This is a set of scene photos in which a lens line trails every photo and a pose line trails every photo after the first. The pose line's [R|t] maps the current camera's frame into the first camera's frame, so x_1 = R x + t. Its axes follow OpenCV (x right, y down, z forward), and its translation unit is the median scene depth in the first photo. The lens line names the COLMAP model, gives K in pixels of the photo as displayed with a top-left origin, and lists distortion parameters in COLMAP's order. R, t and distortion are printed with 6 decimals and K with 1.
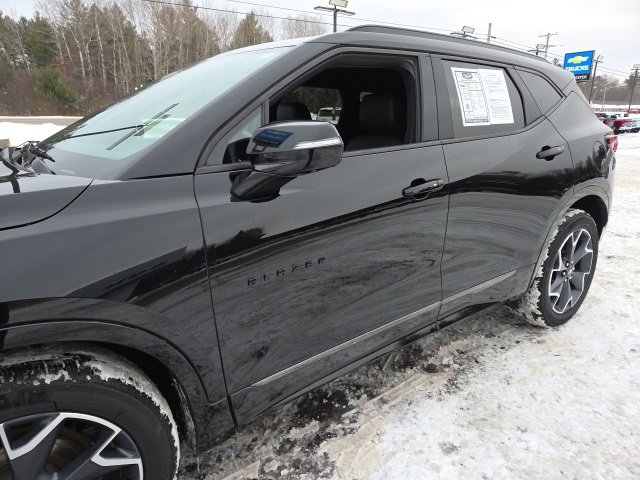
lens RADIAL K [[433.5, 0, 320.0], [0, 433.5, 240.0], [0, 0, 1]] dist [0.067510, -0.059522]
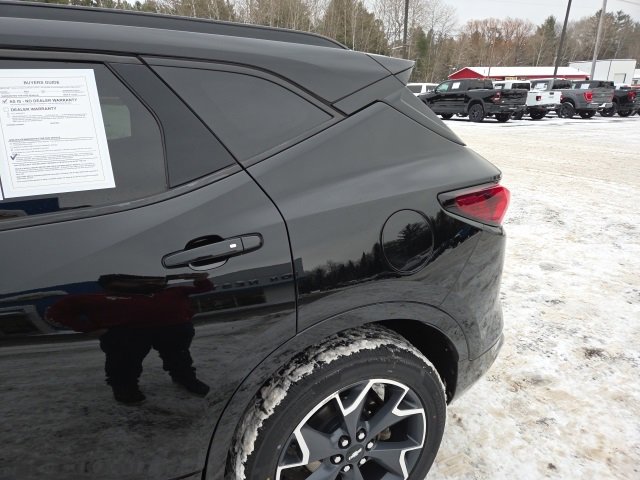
lens RADIAL K [[432.5, 0, 316.4], [0, 432.5, 242.5], [0, 0, 1]] dist [0.068321, -0.053763]
pose [[0.975487, 0.061822, -0.211197, 0.737696], [-0.049514, 0.996779, 0.063080, -0.246958], [0.214417, -0.051077, 0.975406, 0.598394]]
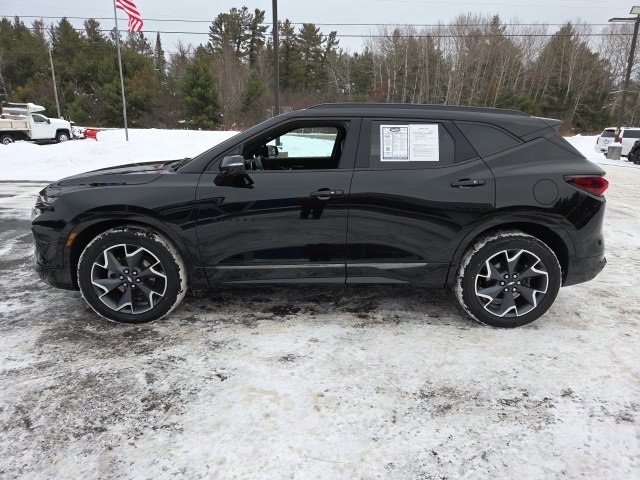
lens RADIAL K [[432.7, 0, 320.8], [0, 432.7, 236.1], [0, 0, 1]] dist [0.076727, -0.065235]
pose [[0.805055, 0.155902, -0.572346, 0.977038], [-0.181106, 0.983376, 0.013121, 0.026135], [0.564877, 0.093092, 0.819907, -0.356785]]
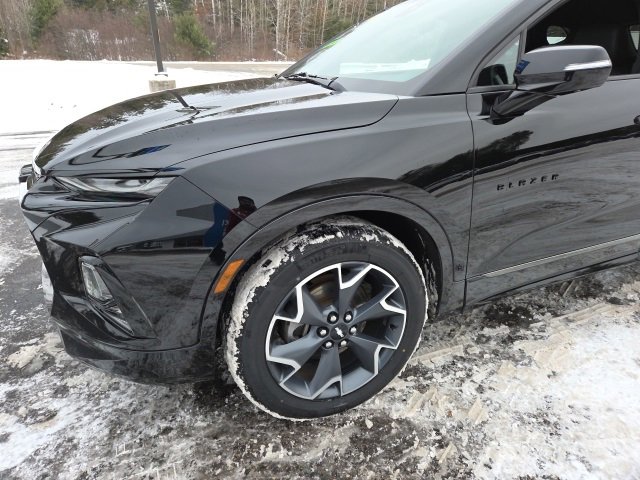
lens RADIAL K [[433.9, 0, 312.6], [0, 433.9, 232.4], [0, 0, 1]] dist [0.072795, -0.062020]
pose [[0.966890, 0.091831, -0.238099, -0.206775], [-0.068565, 0.992186, 0.104237, 0.074403], [0.245811, -0.084461, 0.965631, -0.176268]]
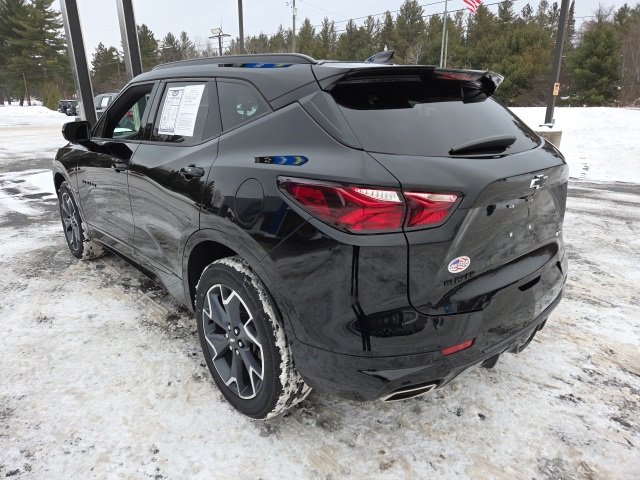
lens RADIAL K [[430.0, 0, 317.5], [0, 430.0, 230.9], [0, 0, 1]] dist [0.057515, -0.049012]
pose [[0.078823, 0.281269, -0.956386, 1.474277], [-0.276782, 0.927827, 0.250058, -0.391371], [0.957694, 0.245000, 0.150985, 1.173433]]
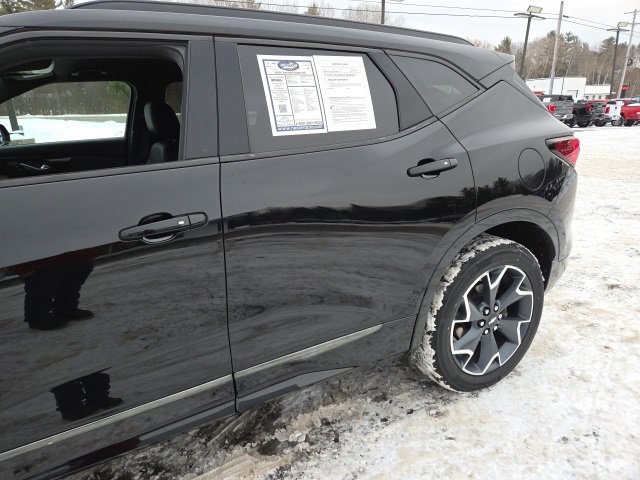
lens RADIAL K [[433.5, 0, 320.0], [0, 433.5, 240.0], [0, 0, 1]] dist [0.067510, -0.059522]
pose [[0.989280, 0.022589, -0.144273, 0.455086], [-0.020143, 0.999628, 0.018391, -0.089563], [0.144635, -0.015287, 0.989367, 0.257061]]
